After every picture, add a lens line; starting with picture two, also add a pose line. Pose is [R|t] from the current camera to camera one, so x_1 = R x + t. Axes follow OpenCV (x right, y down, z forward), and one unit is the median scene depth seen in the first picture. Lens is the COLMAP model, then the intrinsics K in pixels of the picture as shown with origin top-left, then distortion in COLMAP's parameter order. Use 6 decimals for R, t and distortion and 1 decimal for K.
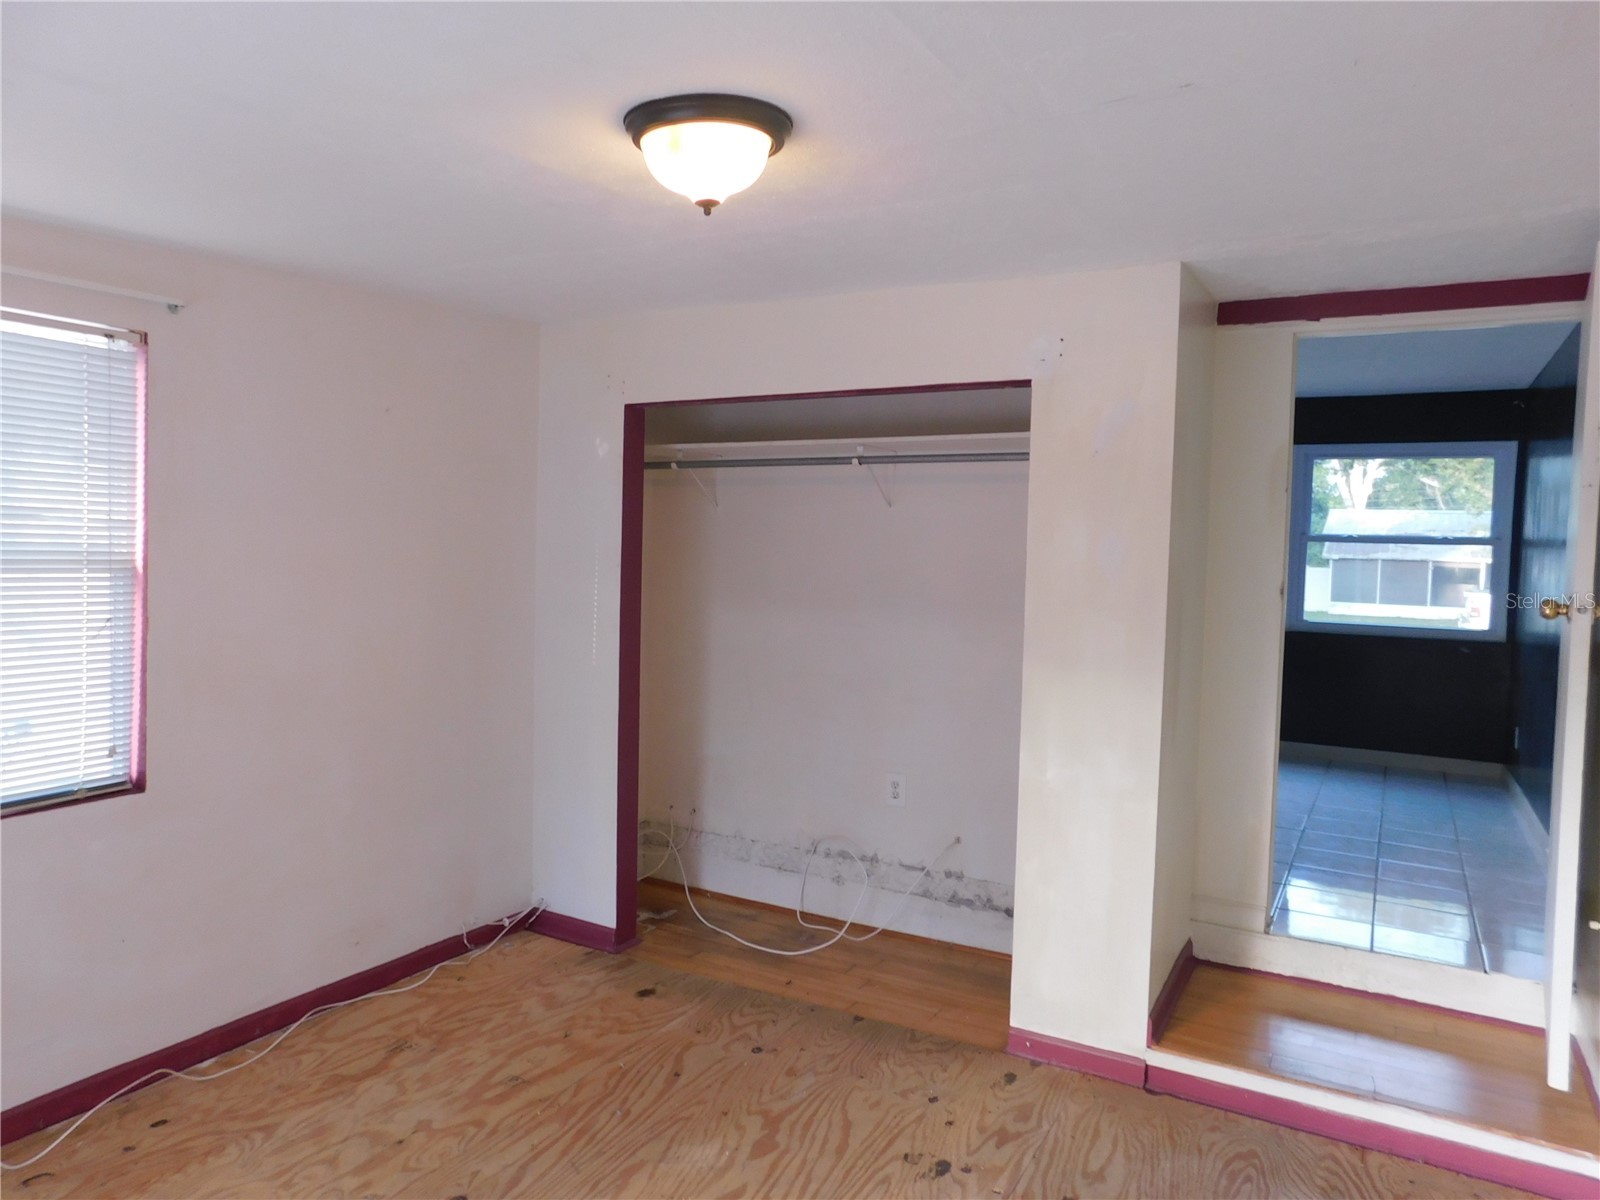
lens RADIAL K [[1085.0, 0, 798.9], [0, 1085.0, 598.1], [0, 0, 1]] dist [-0.043011, 0.053543]
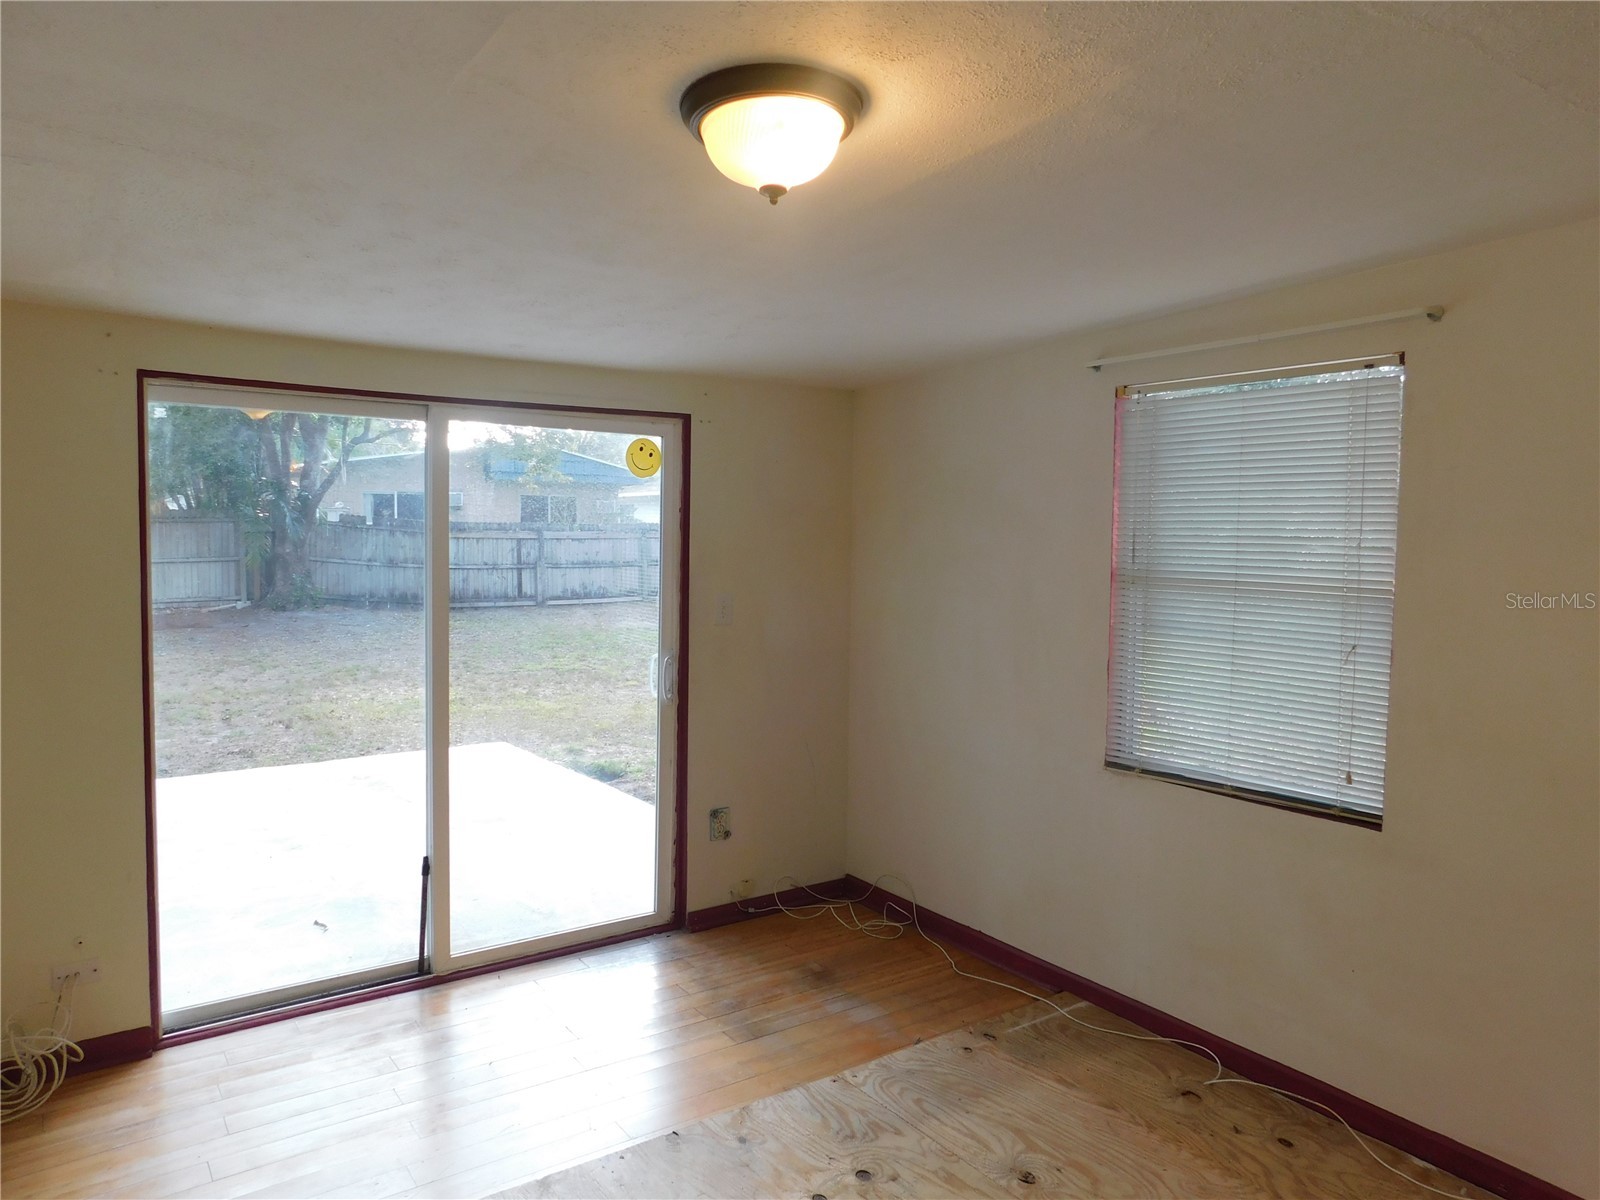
lens RADIAL K [[1085.0, 0, 800.6], [0, 1085.0, 600.9], [0, 0, 1]] dist [-0.043011, 0.053543]
pose [[-0.436728, 0.017952, -0.899415, 0.497821], [-0.064152, 0.996634, 0.051042, -0.041432], [0.897303, 0.079991, -0.434106, 0.973687]]
